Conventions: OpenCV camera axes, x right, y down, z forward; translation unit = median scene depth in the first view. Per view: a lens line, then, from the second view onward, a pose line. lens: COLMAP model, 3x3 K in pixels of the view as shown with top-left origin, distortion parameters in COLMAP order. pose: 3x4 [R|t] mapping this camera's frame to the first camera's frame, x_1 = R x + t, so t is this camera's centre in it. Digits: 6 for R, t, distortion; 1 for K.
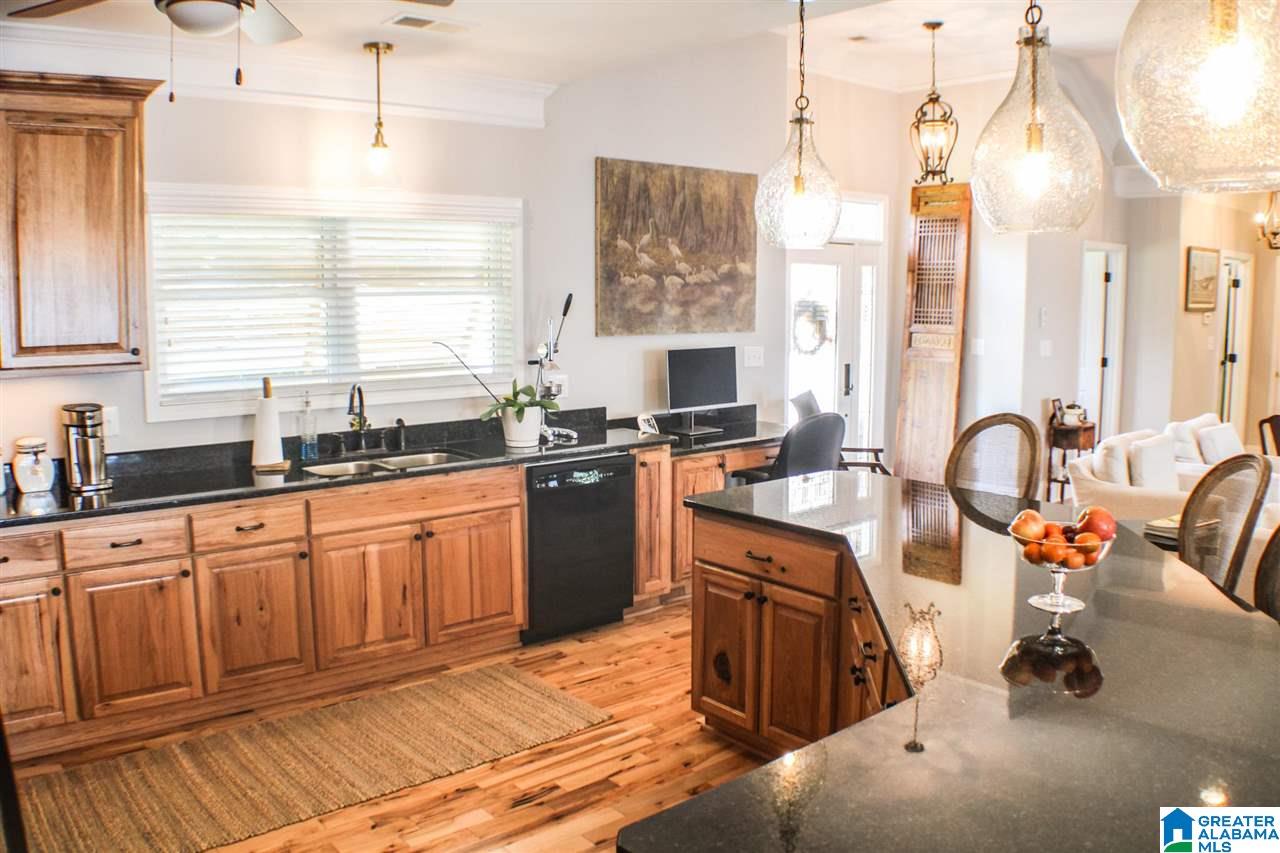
lens RADIAL K [[1028.7, 0, 640.0], [0, 1028.7, 426.5], [0, 0, 1]] dist [-0.213452, 0.088307]
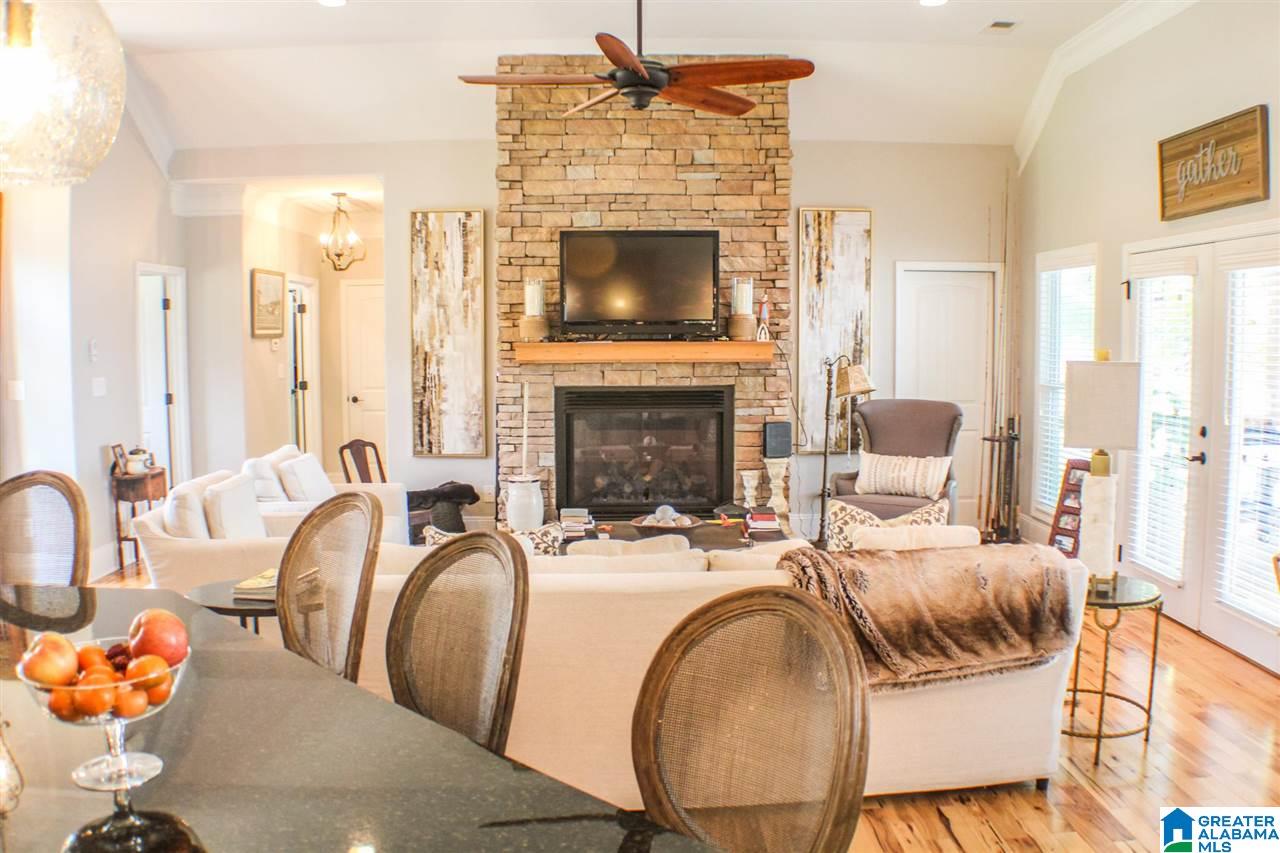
lens RADIAL K [[1028.7, 0, 640.0], [0, 1028.7, 426.5], [0, 0, 1]] dist [-0.213452, 0.088307]
pose [[0.635262, -0.072558, 0.768881, 0.060089], [0.103836, 0.994562, 0.008064, -0.003231], [-0.765284, 0.074715, 0.639341, 0.111418]]
